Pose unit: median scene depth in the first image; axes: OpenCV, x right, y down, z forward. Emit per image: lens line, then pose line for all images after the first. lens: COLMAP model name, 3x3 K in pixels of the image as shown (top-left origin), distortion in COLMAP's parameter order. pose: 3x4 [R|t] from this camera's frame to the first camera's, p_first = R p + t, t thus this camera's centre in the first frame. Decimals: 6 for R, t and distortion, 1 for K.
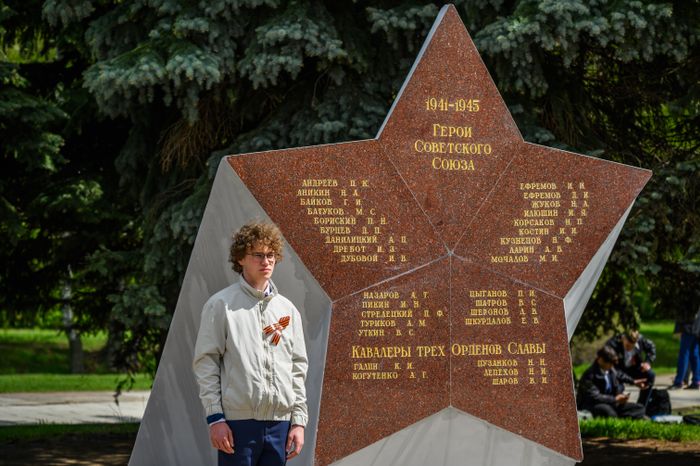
lens RADIAL K [[2341.5, 0, 350.0], [0, 2341.5, 232.6], [0, 0, 1]] dist [-0.080763, 0.000000]
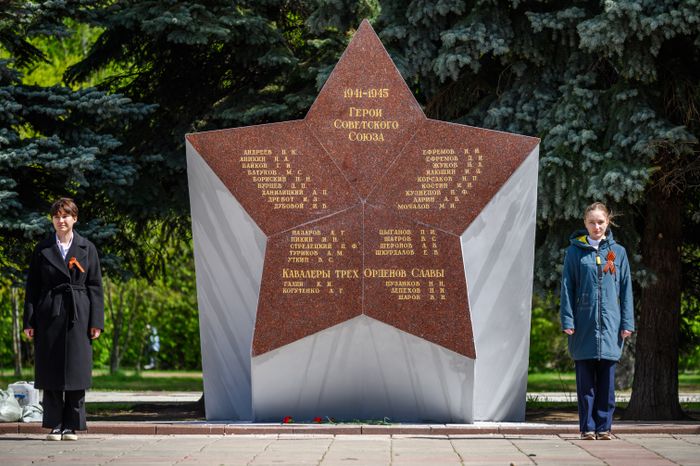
lens RADIAL K [[3216.5, 0, 350.0], [0, 3216.5, 233.6], [0, 0, 1]] dist [-0.558921, 0.000000]
pose [[0.892109, -0.011070, -0.451685, 0.872452], [0.005221, 0.999886, -0.014193, 0.053168], [0.451790, 0.010303, 0.892065, -0.664204]]
